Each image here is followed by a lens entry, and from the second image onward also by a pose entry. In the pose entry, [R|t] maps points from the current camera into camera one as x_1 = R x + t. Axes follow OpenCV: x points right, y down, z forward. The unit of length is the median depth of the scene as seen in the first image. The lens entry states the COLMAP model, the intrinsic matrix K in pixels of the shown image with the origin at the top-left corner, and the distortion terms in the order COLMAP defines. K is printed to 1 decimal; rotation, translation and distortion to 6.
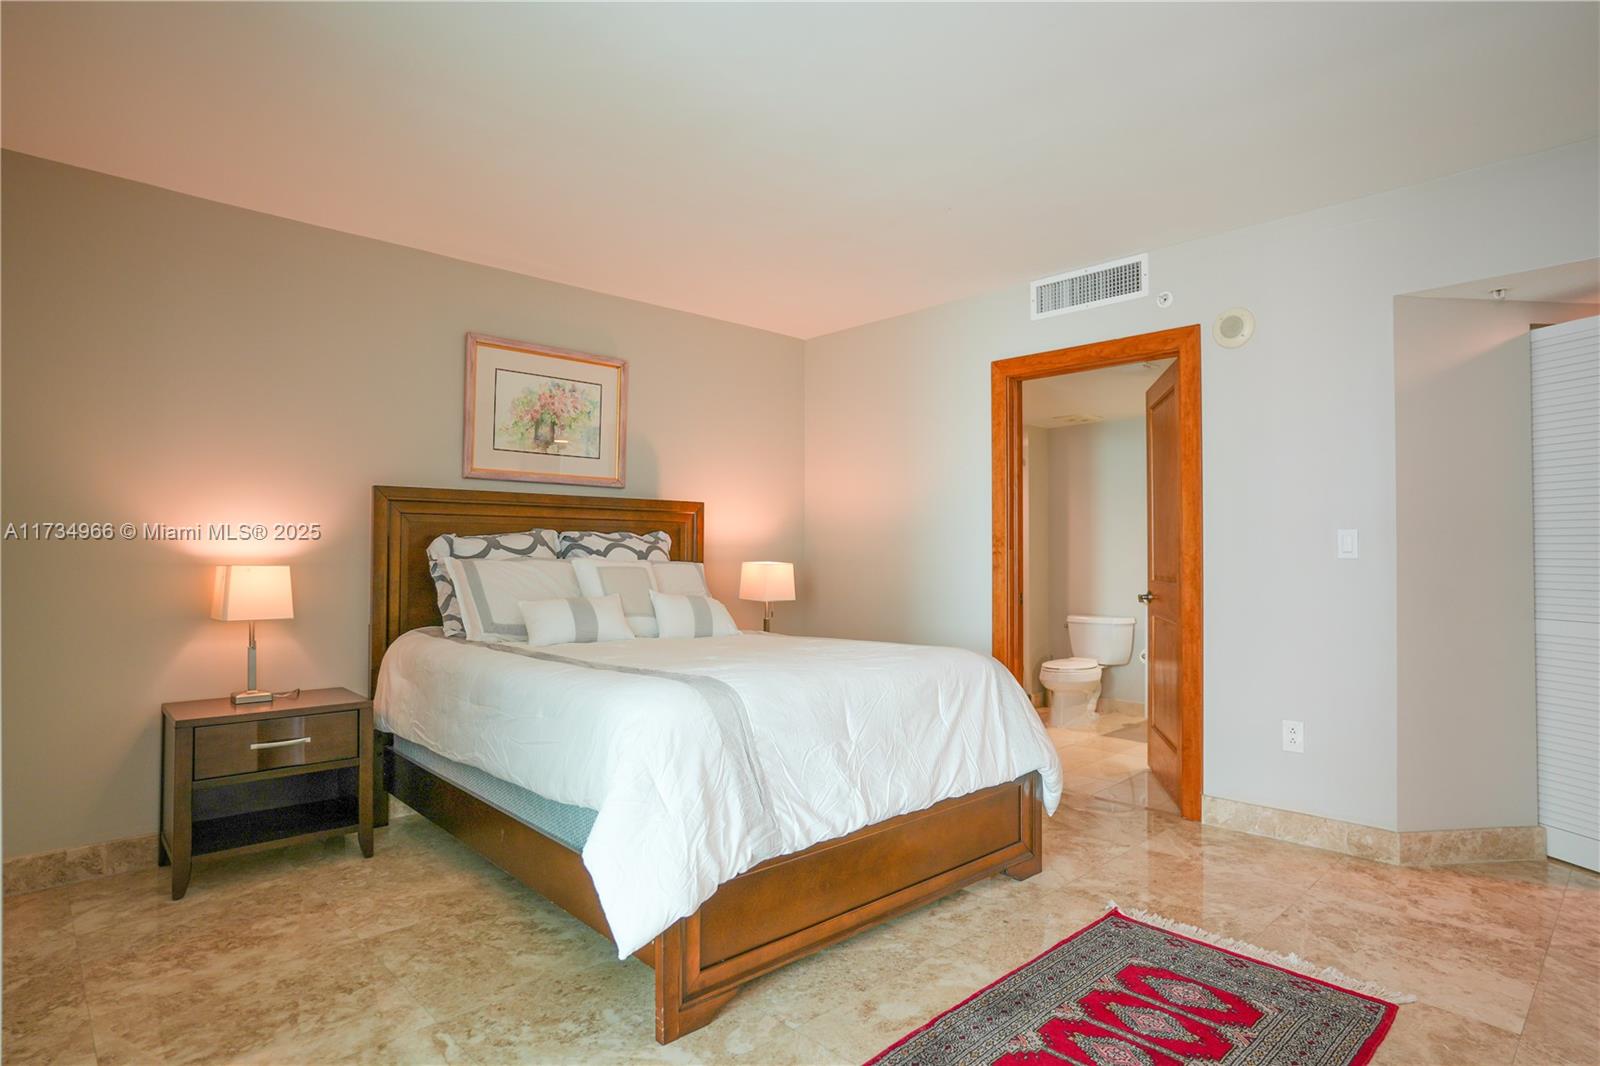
lens RADIAL K [[871.3, 0, 800.0], [0, 871.3, 533.0], [0, 0, 1]] dist [-0.045391, 0.000159]
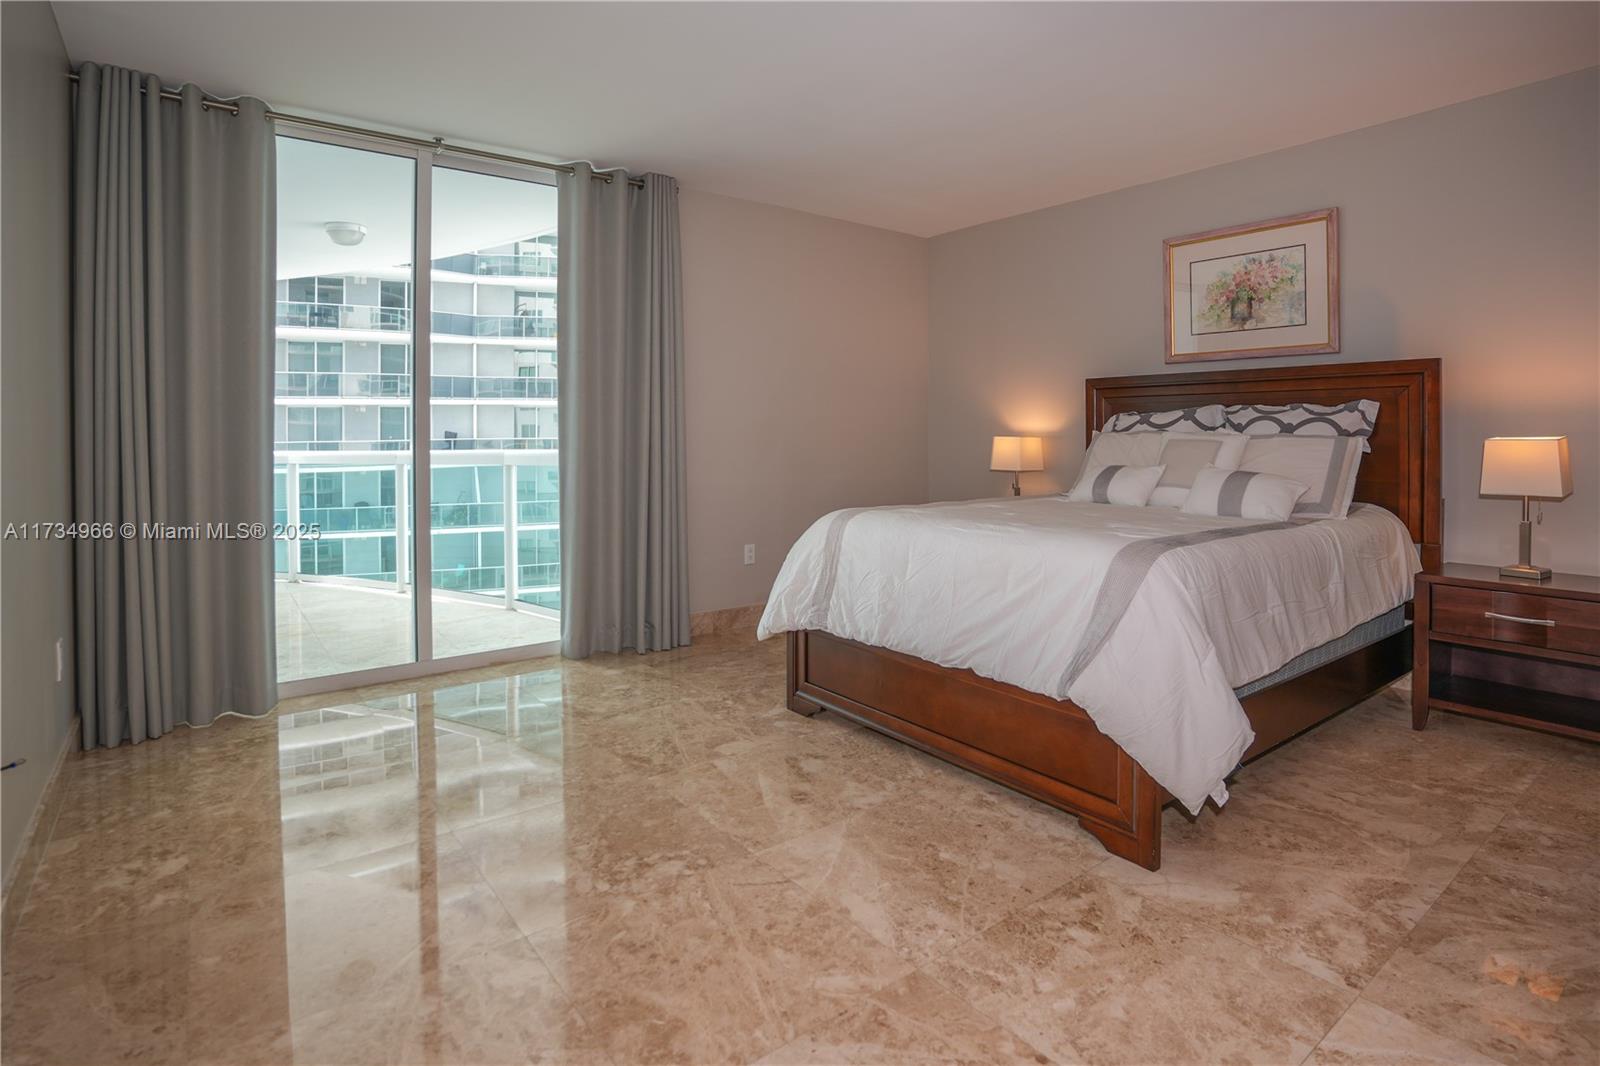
lens RADIAL K [[818.7, 0, 800.0], [0, 818.7, 426.4], [0, 0, 1]] dist [-0.019894, 0.000422]
pose [[-0.103087, -0.006893, -0.994648, 0.746764], [0.025768, 0.999622, -0.009598, 0.018596], [0.994338, -0.026620, -0.102871, 0.602488]]
